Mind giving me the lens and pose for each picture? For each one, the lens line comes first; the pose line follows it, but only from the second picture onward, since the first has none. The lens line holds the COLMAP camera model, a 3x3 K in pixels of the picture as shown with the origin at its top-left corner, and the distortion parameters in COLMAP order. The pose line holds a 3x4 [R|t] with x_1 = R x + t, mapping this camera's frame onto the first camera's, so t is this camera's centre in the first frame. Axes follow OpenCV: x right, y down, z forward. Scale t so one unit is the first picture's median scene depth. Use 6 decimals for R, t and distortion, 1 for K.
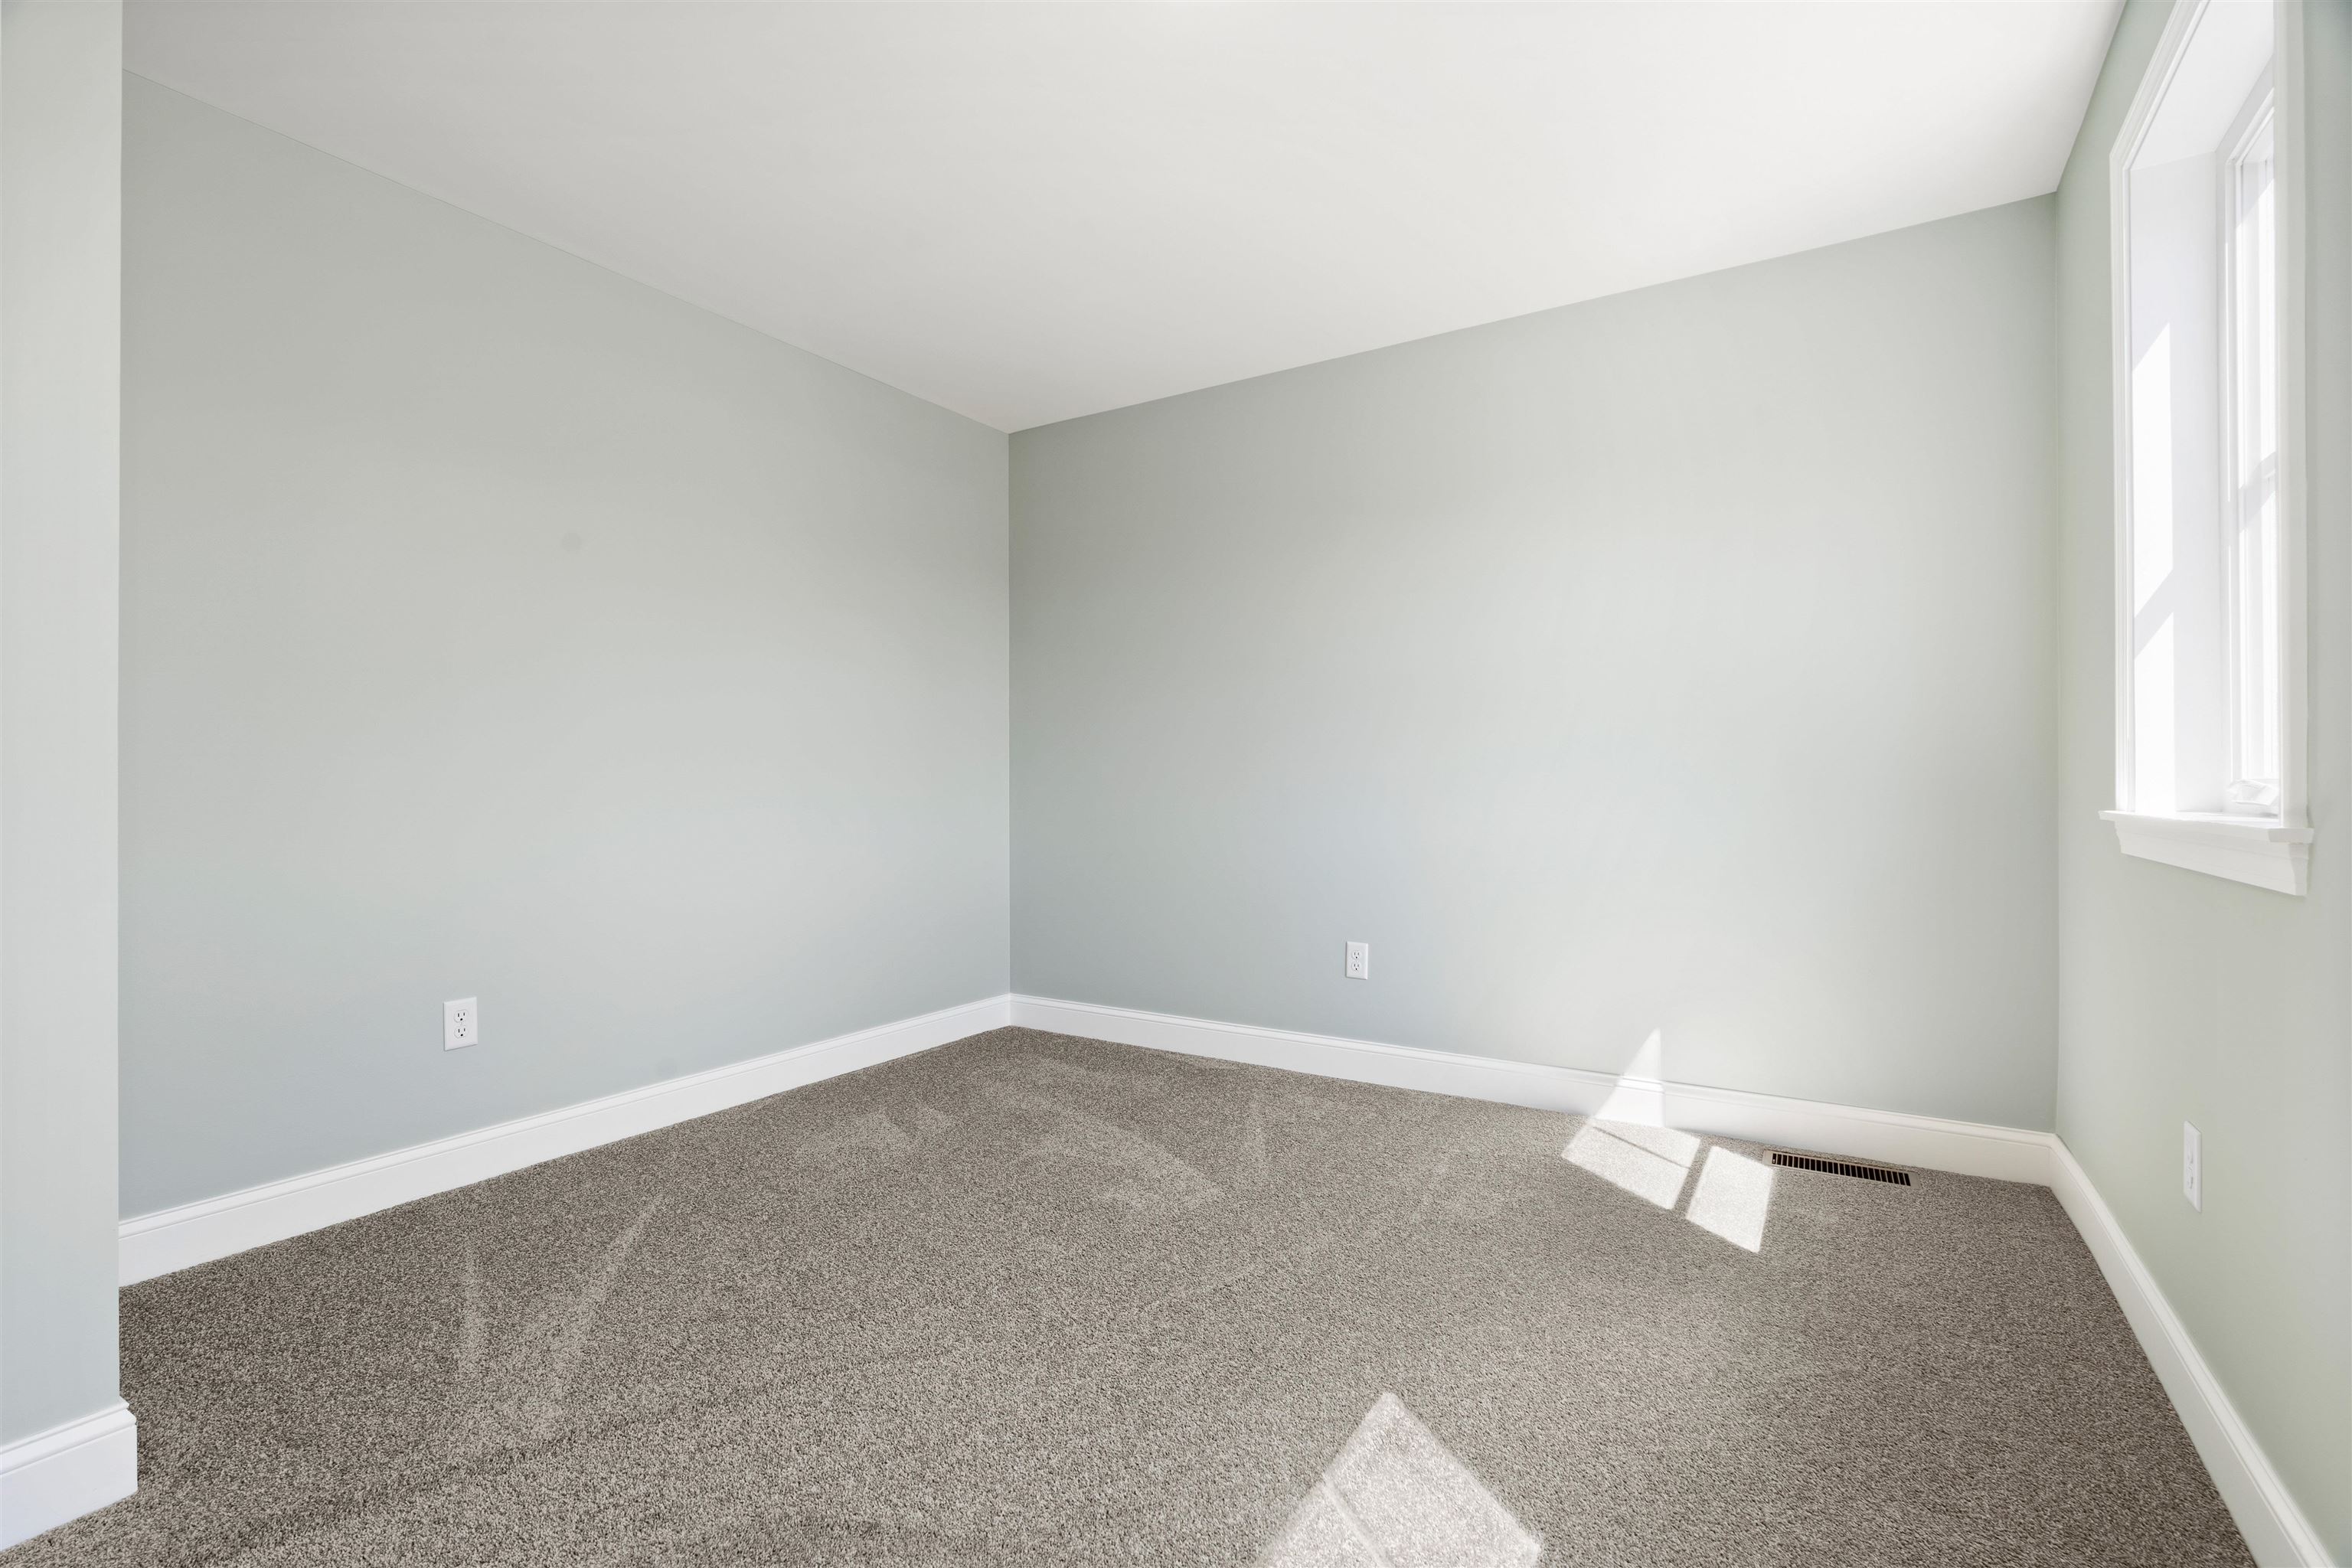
lens RADIAL K [[1072.5, 0, 1174.7], [0, 1072.5, 792.6], [0, 0, 1]] dist [-0.008325, 0.003267]
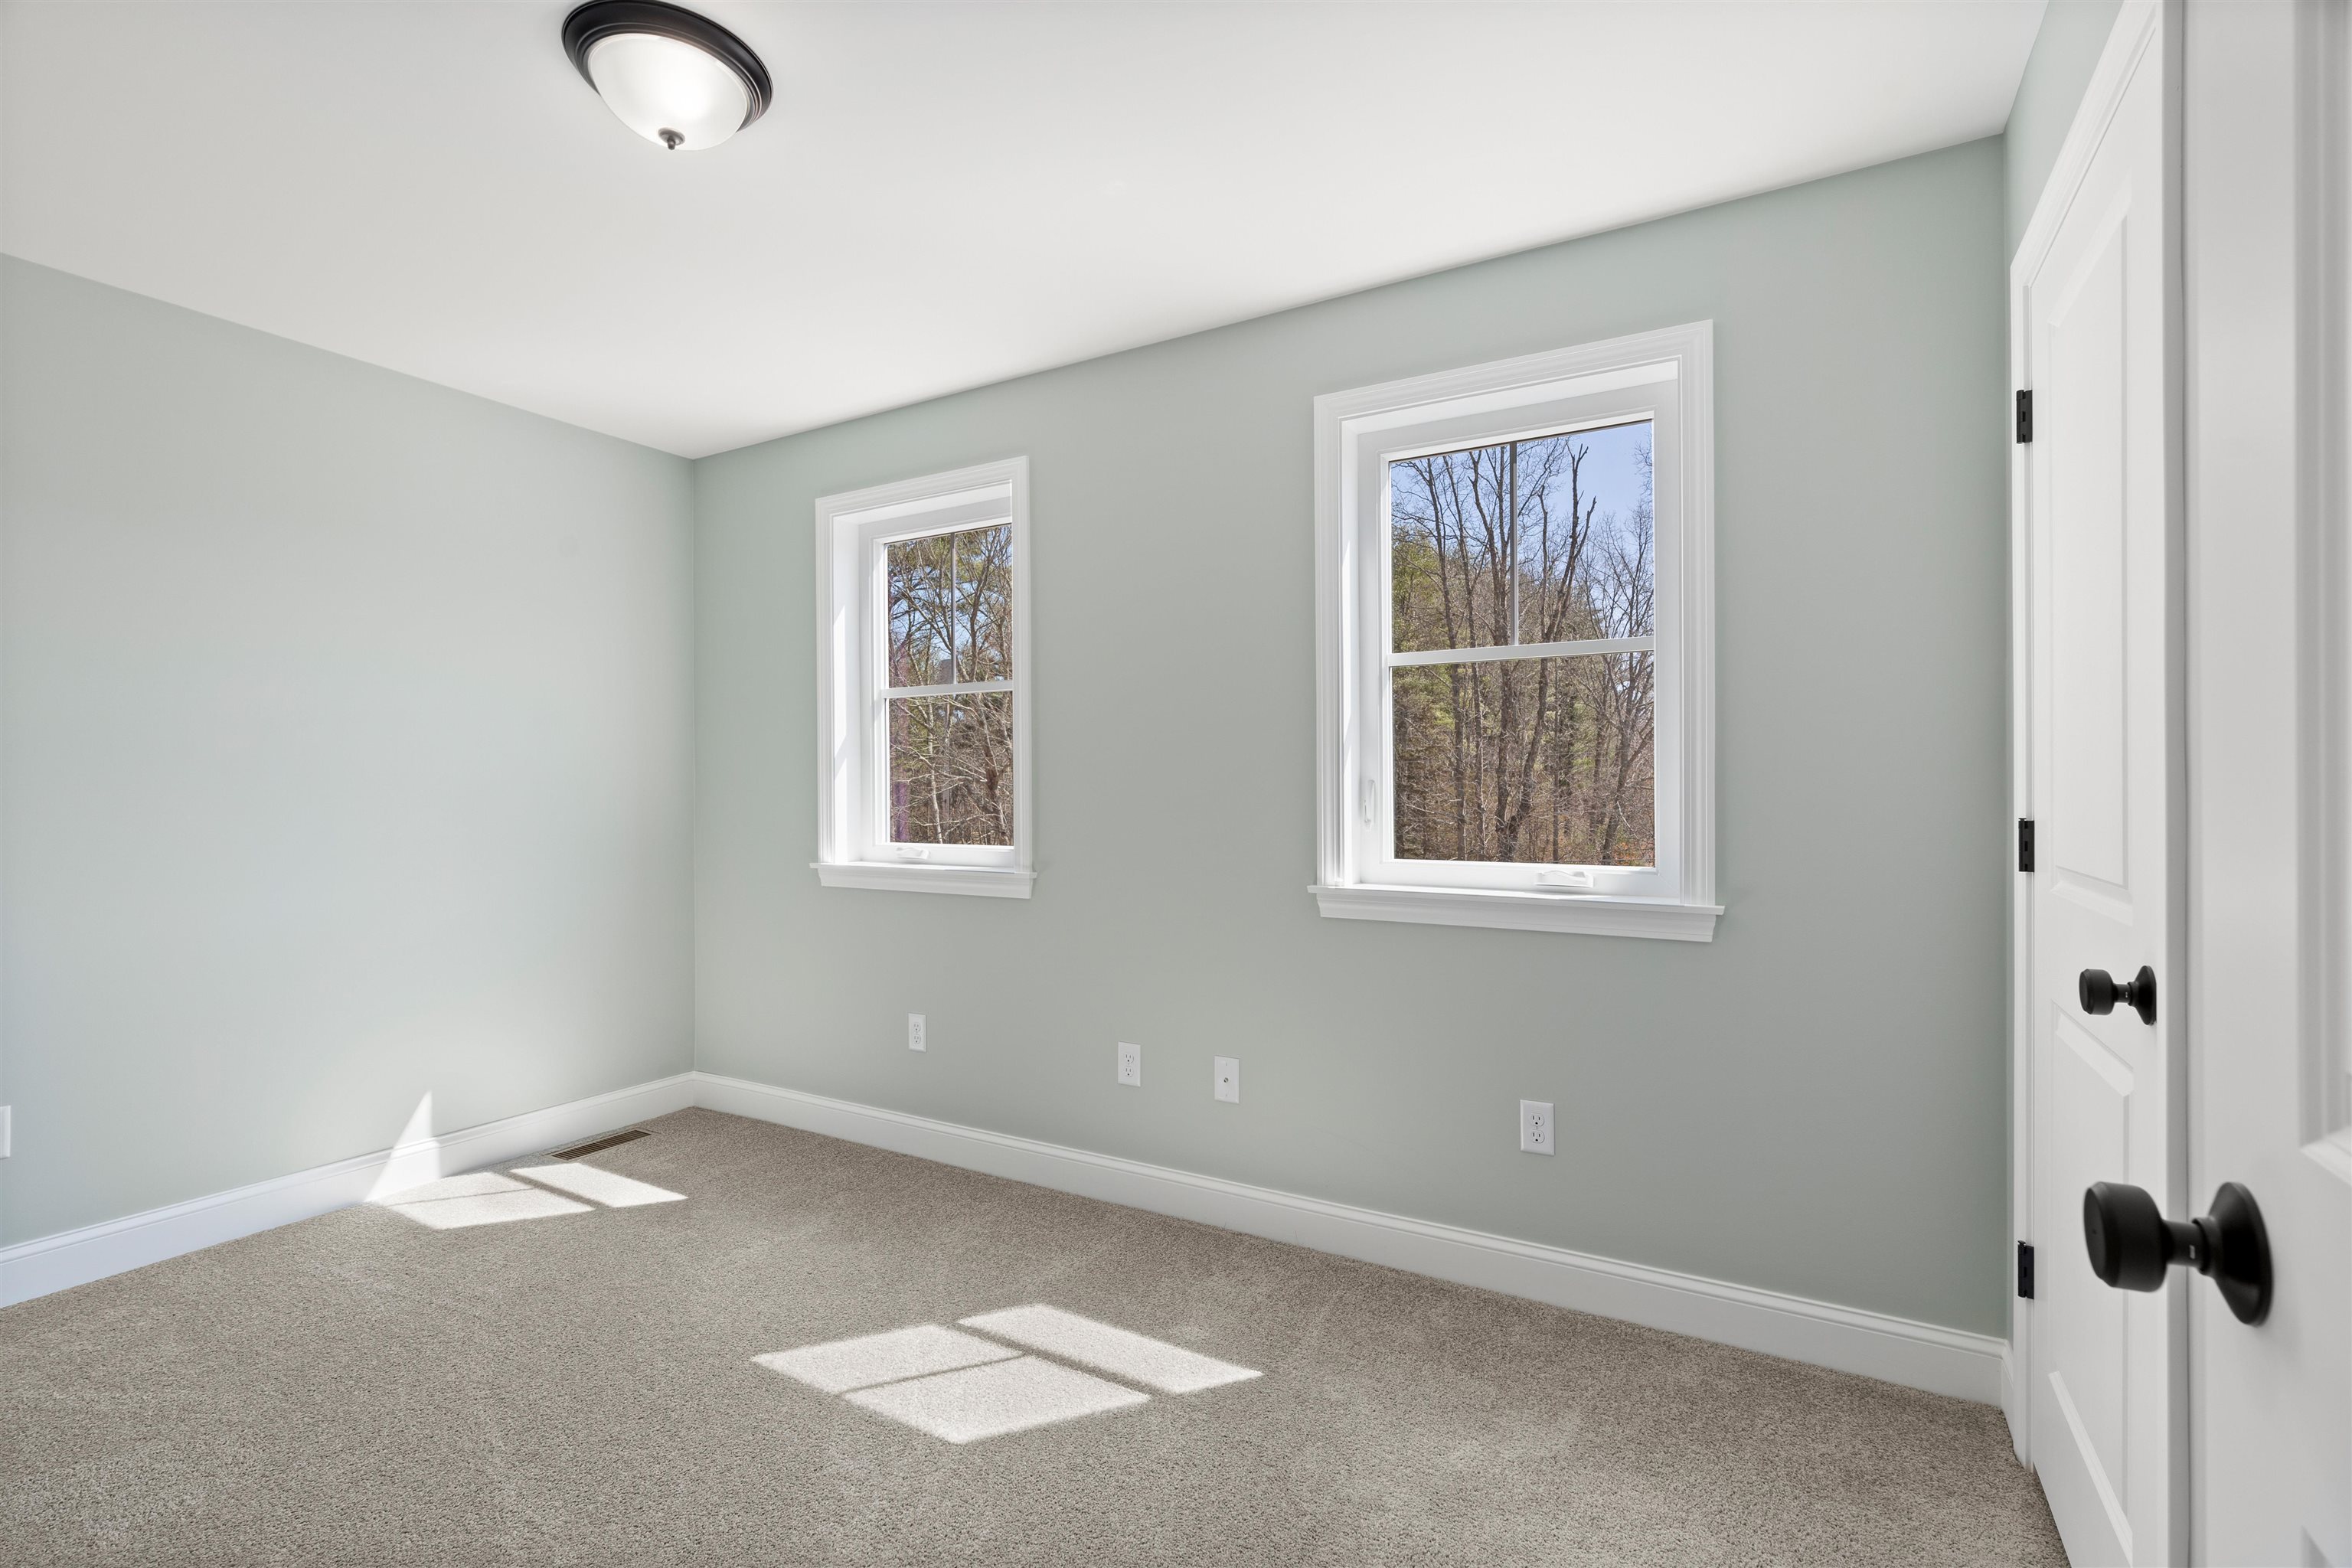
lens RADIAL K [[1072.5, 0, 1158.9], [0, 1072.5, 776.5], [0, 0, 1]] dist [-0.008325, 0.003267]
pose [[-0.013367, 0.005043, 0.999898, -0.704851], [0.014562, 0.999882, -0.004848, -0.083238], [-0.999805, 0.014496, -0.013439, 0.329283]]
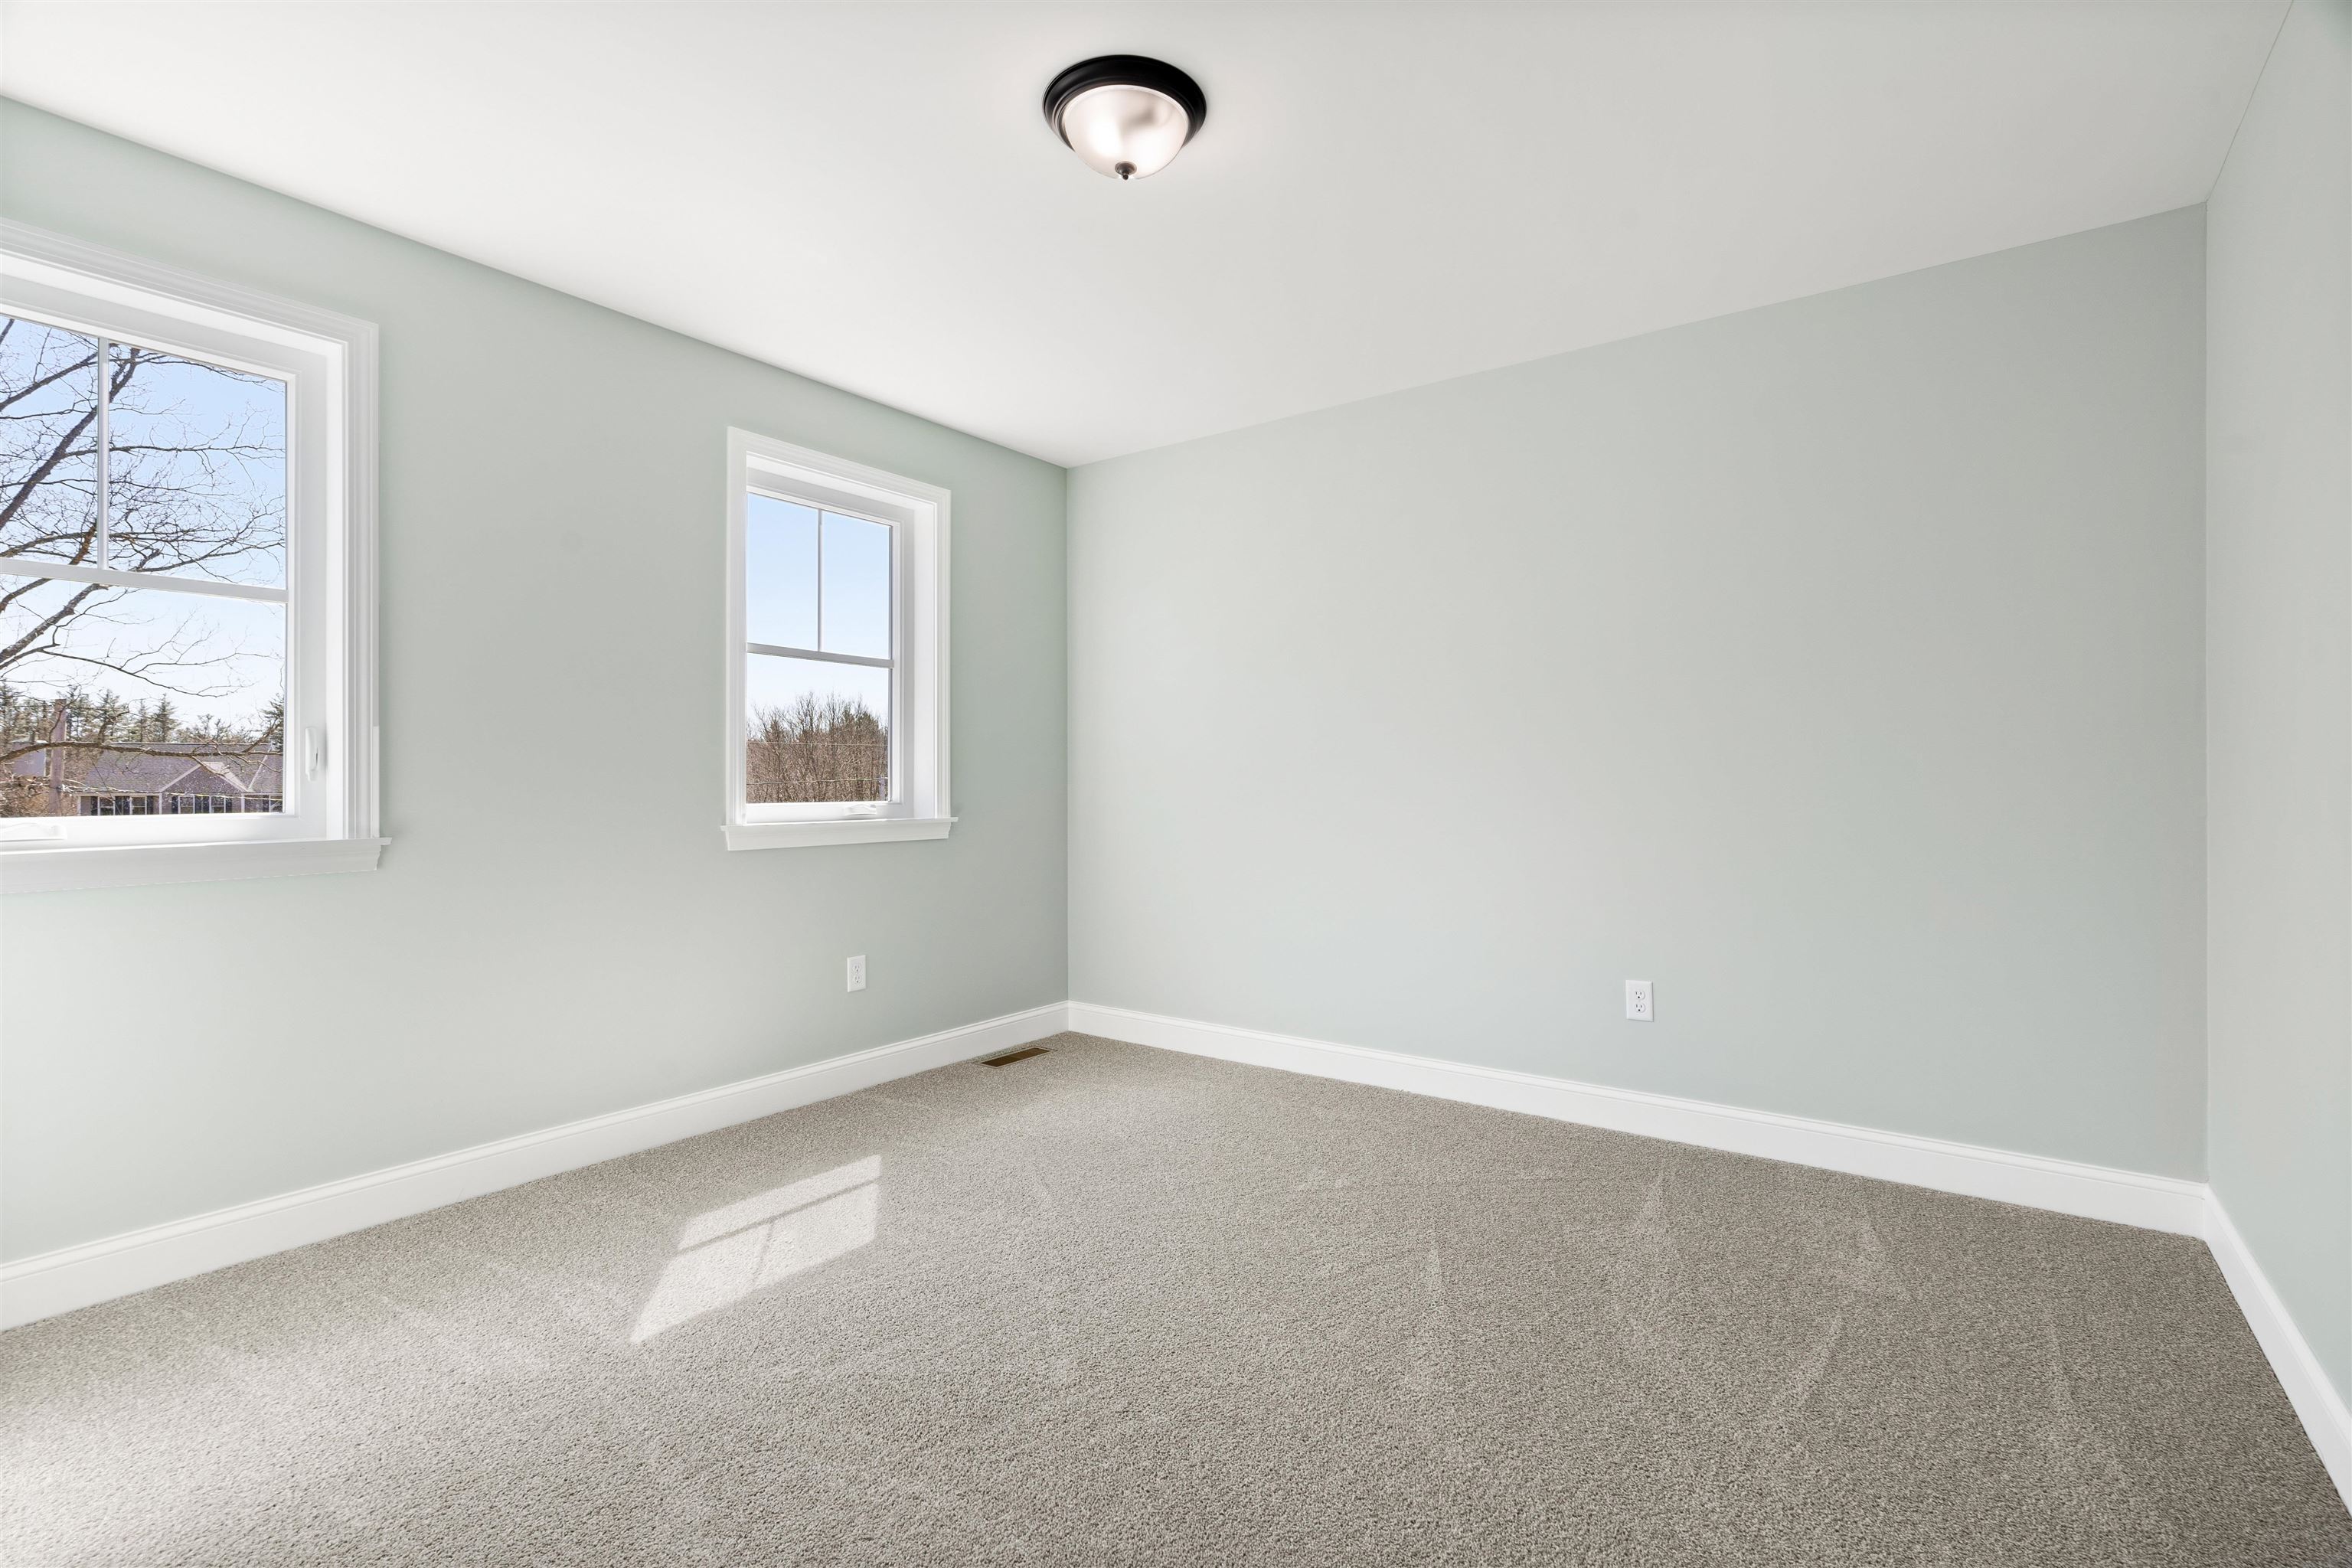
lens RADIAL K [[1072.5, 0, 1175.6], [0, 1072.5, 779.1], [0, 0, 1]] dist [-0.008325, 0.003267]
pose [[-0.995744, 0.000795, 0.092159, -0.332008], [0.001065, 0.999995, 0.002887, -0.040030], [-0.092156, 0.002973, -0.995740, 1.330374]]
